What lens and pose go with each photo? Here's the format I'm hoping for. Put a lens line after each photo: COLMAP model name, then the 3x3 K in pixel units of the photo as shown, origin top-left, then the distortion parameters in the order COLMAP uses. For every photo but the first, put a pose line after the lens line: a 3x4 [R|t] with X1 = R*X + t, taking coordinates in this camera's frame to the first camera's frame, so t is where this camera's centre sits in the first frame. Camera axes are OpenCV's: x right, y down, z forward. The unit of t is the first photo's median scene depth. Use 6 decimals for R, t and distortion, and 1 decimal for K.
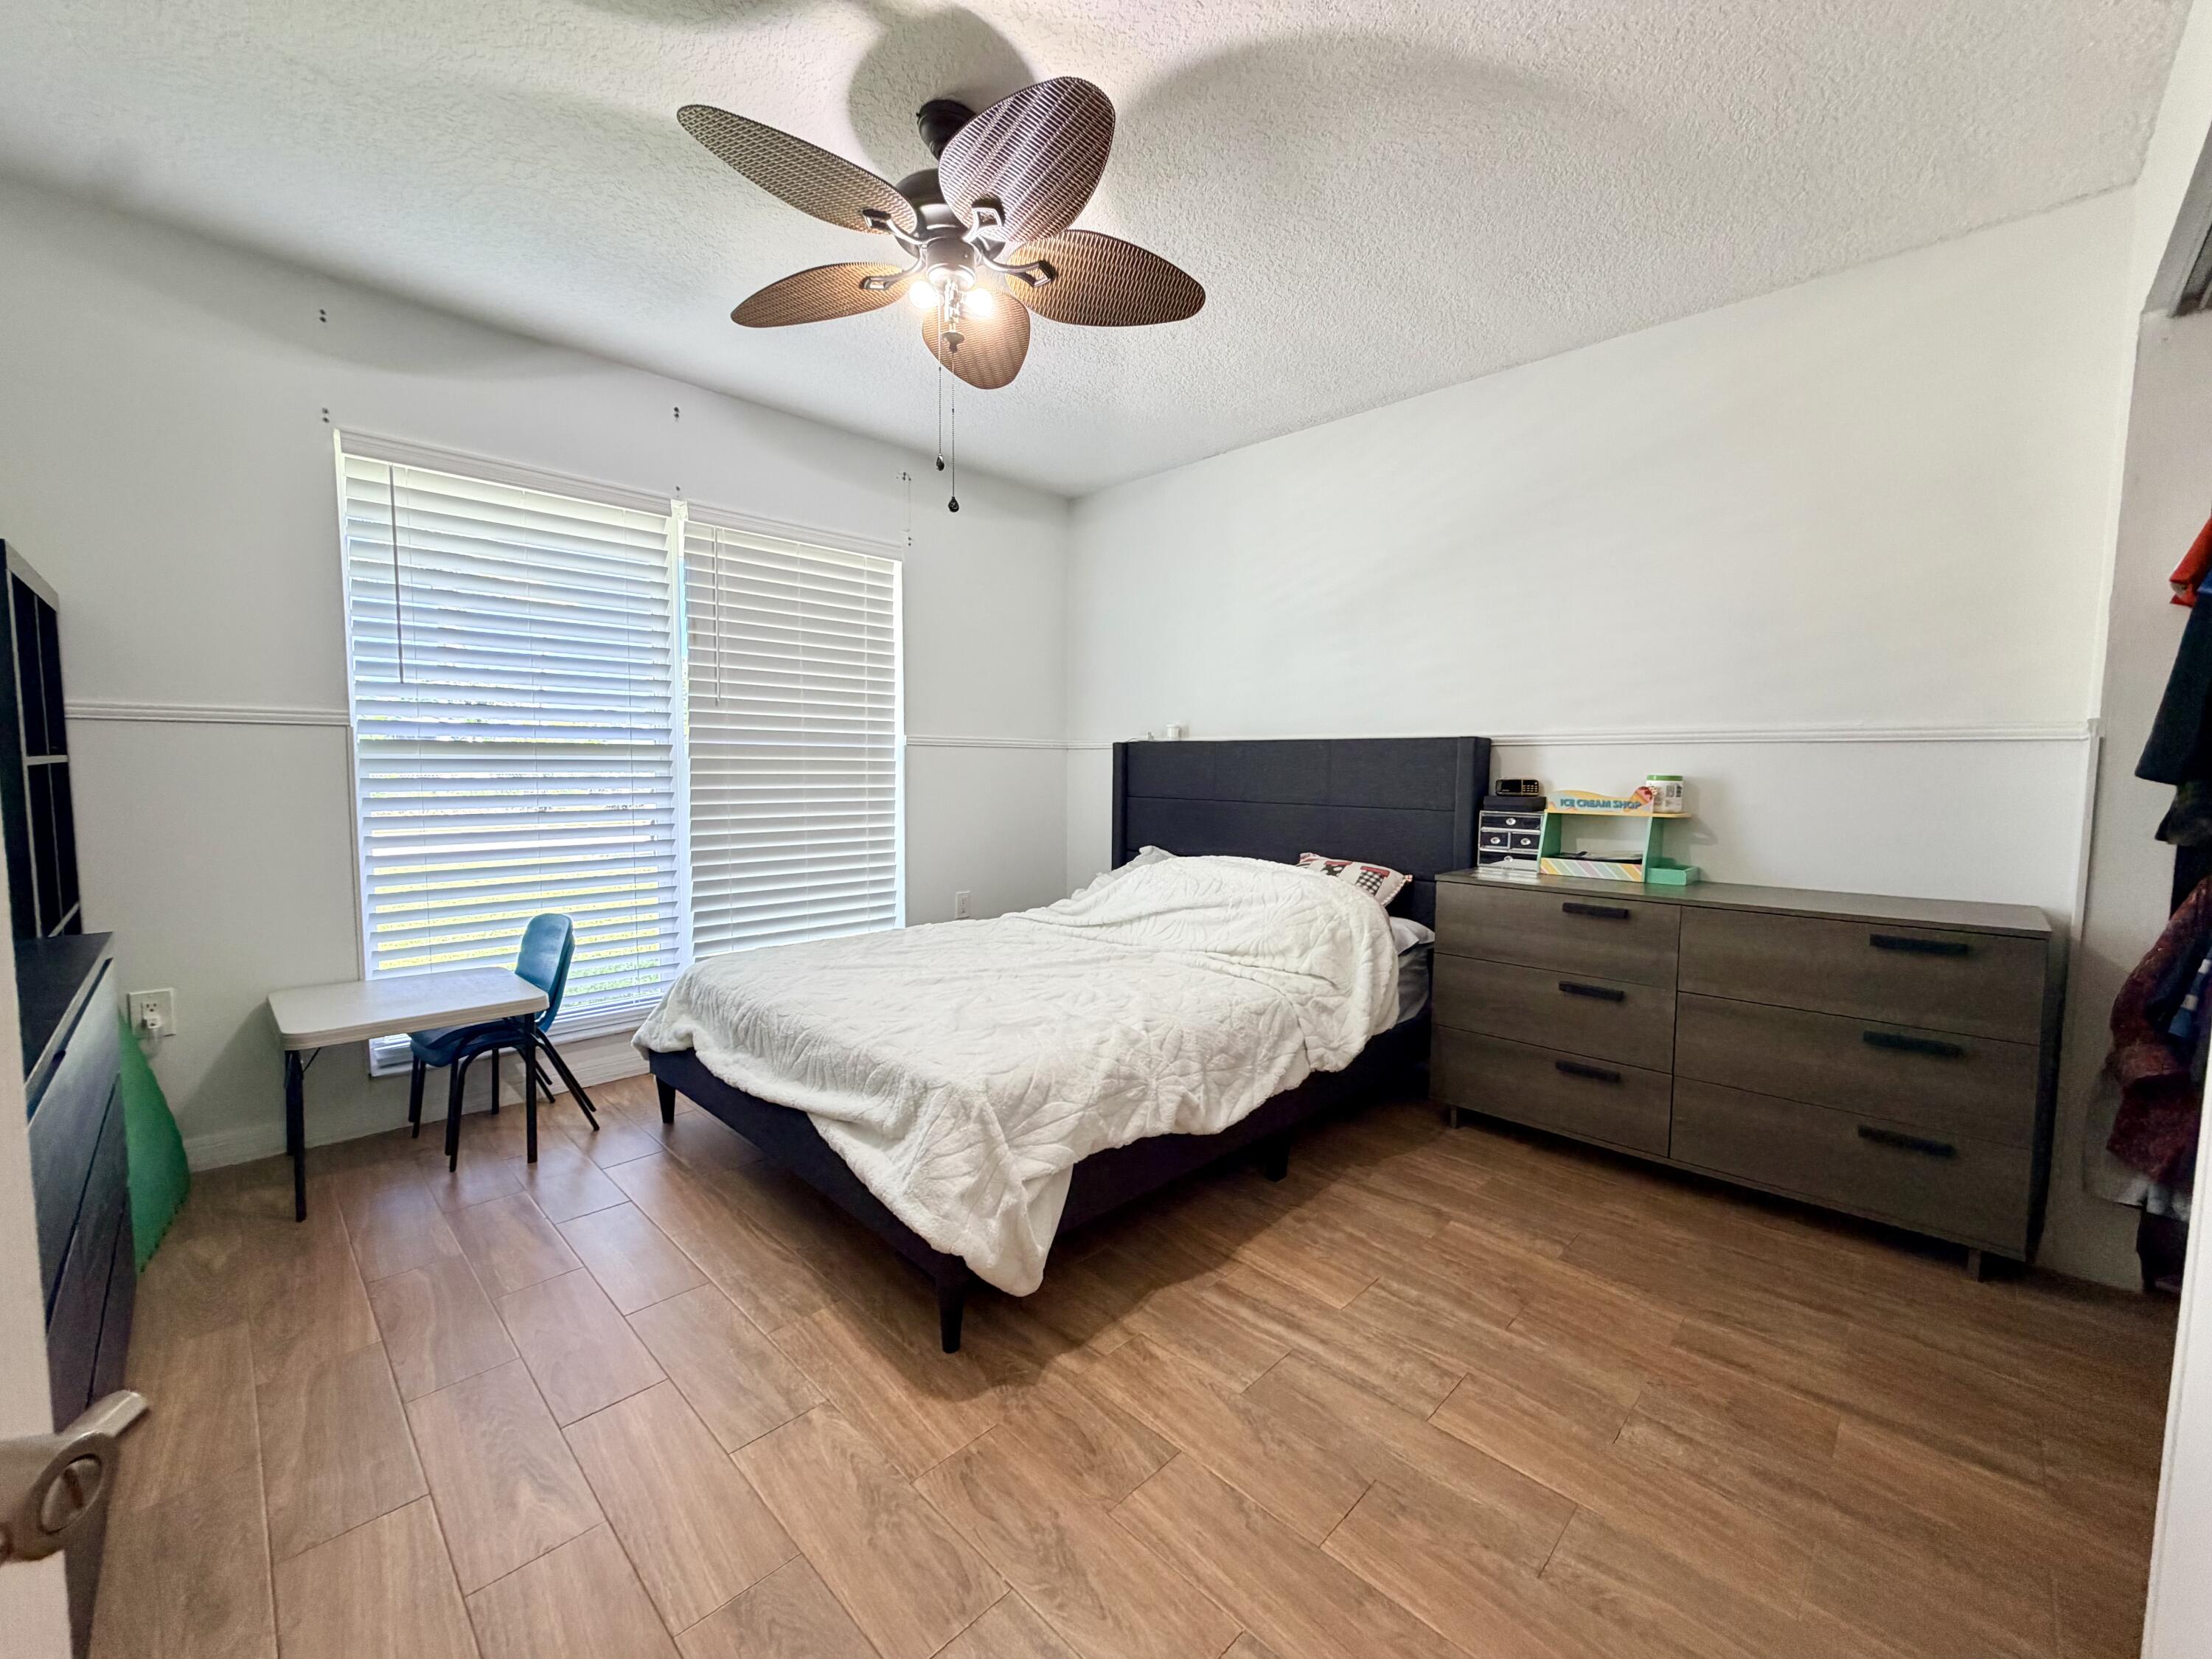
lens RADIAL K [[891.7, 0, 1106.0], [0, 891.7, 829.5], [0, 0, 1]] dist [-0.002583, -0.000242]
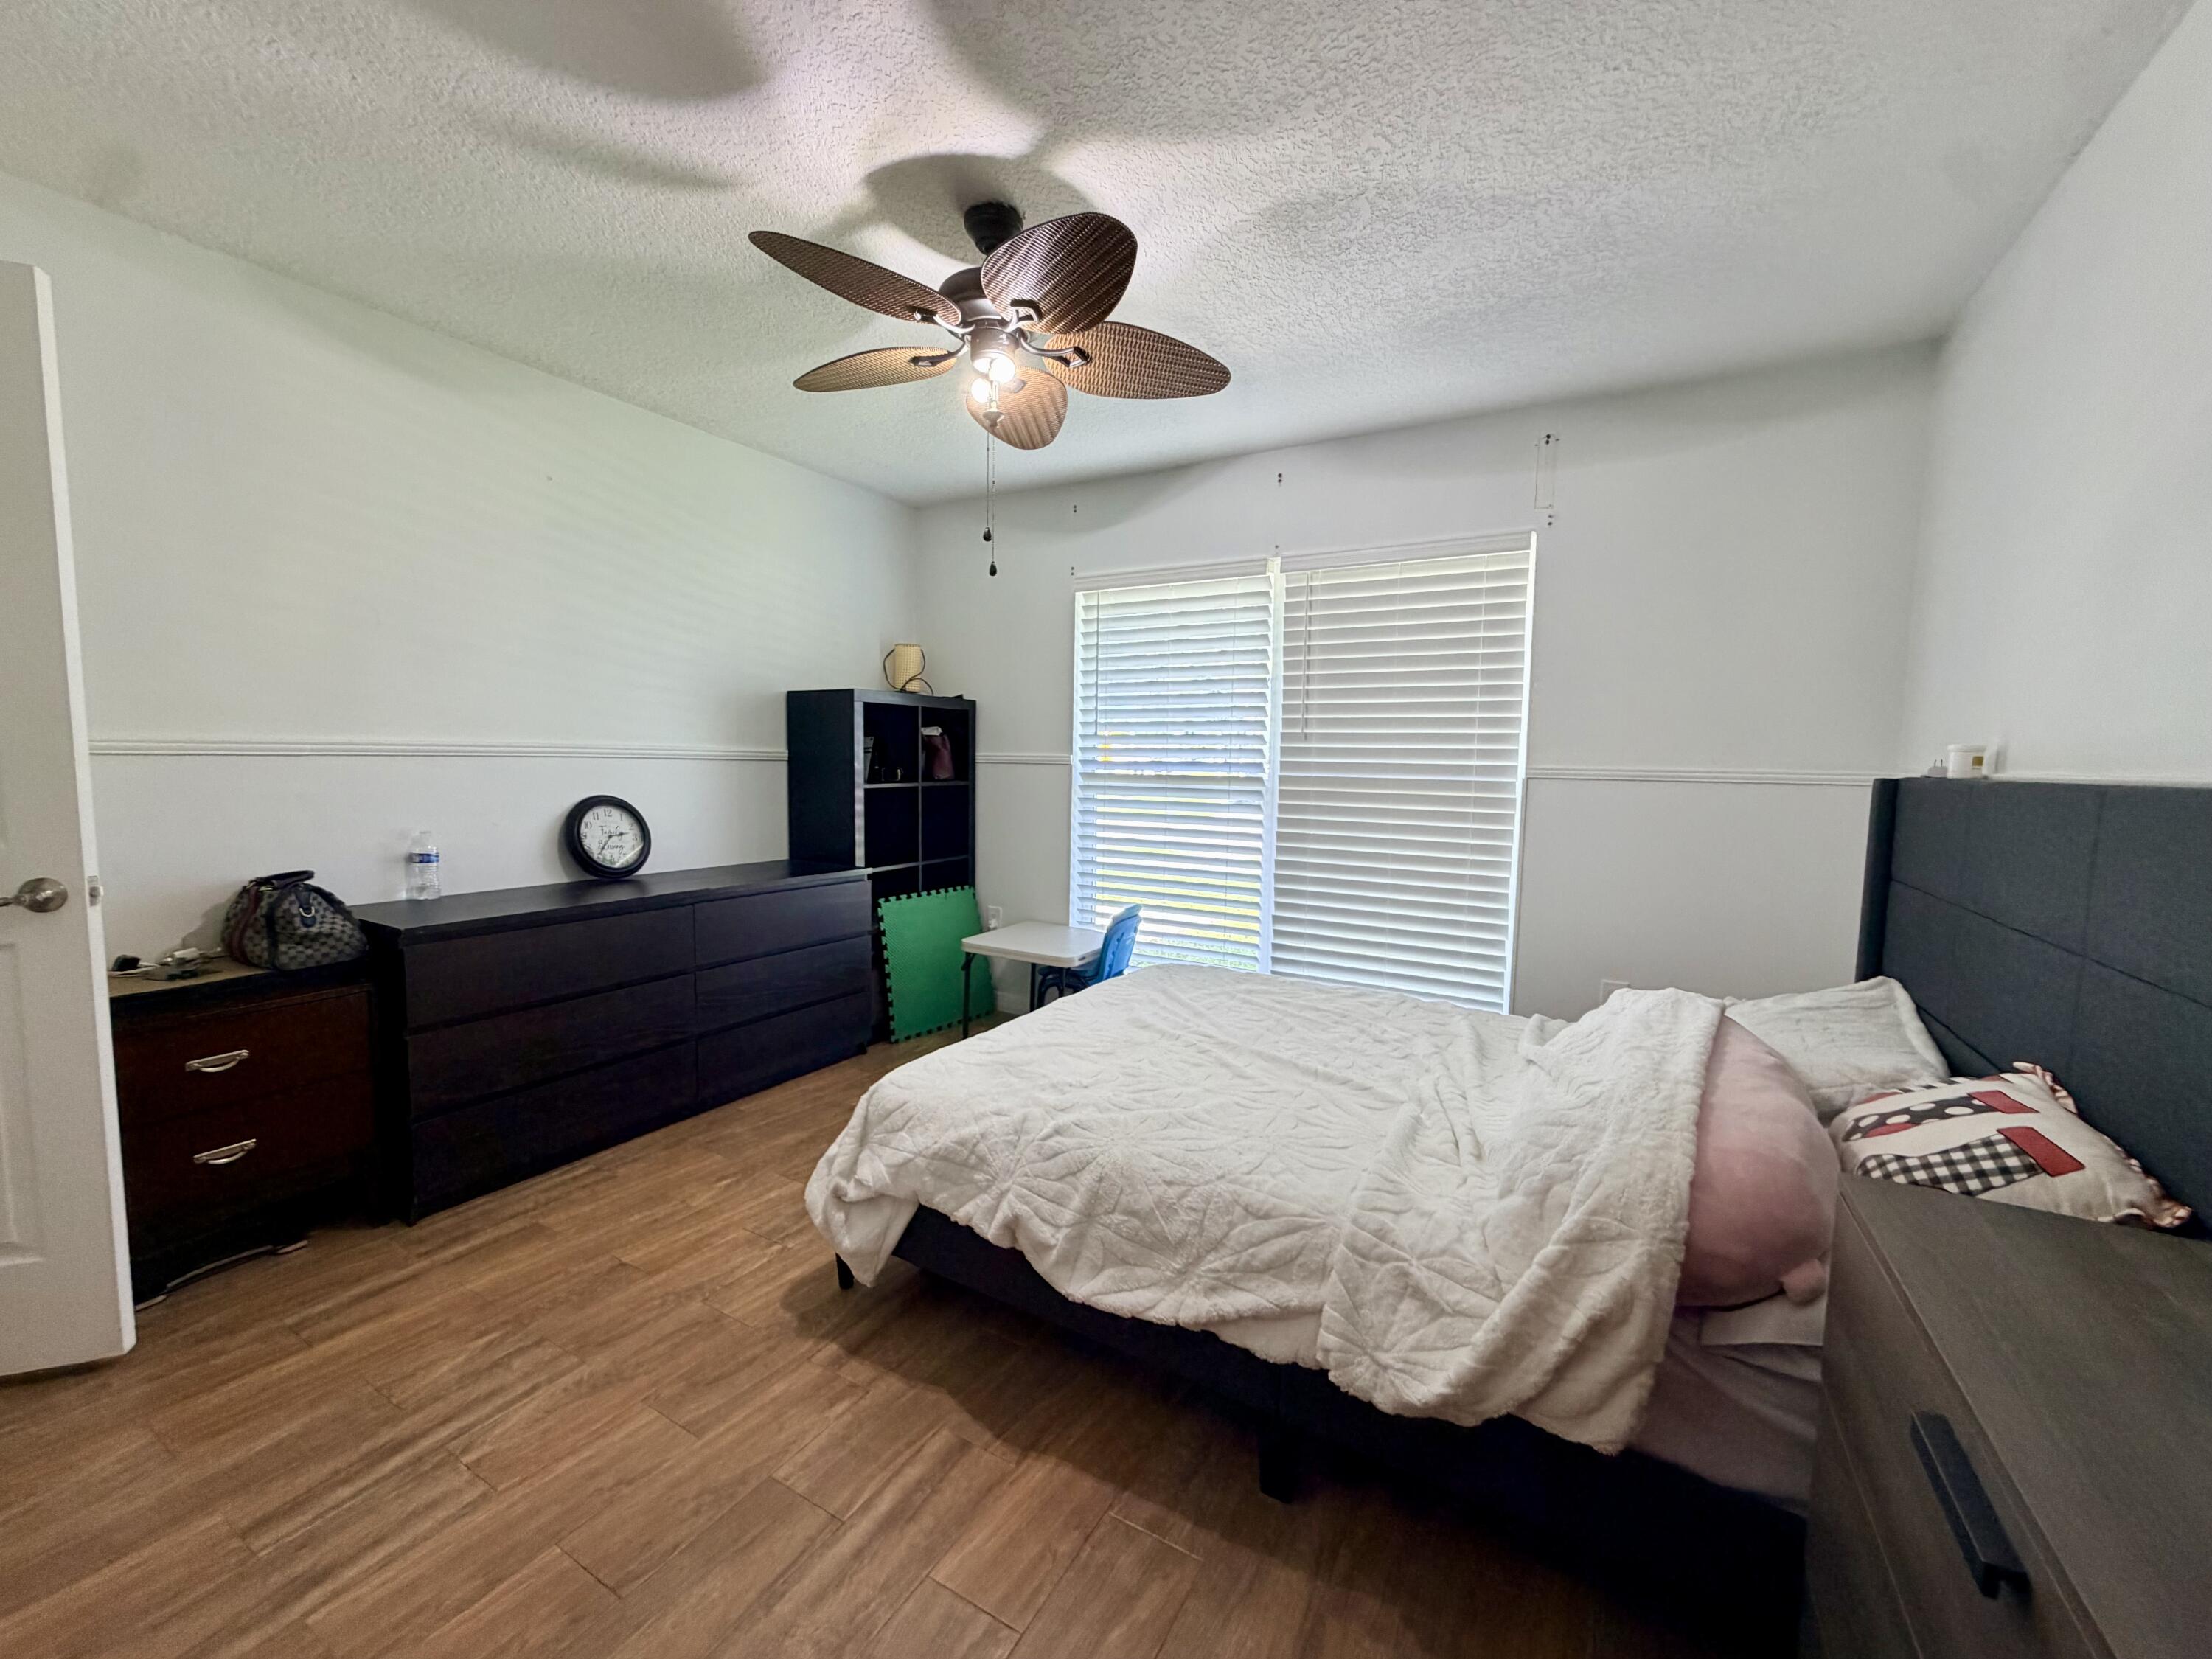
lens RADIAL K [[891.7, 0, 1106.0], [0, 891.7, 829.5], [0, 0, 1]] dist [-0.002583, -0.000242]
pose [[0.239208, 0.072109, -0.968287, 0.815033], [-0.084104, 0.995029, 0.053323, -0.104522], [0.967319, 0.068682, 0.244084, 0.777651]]
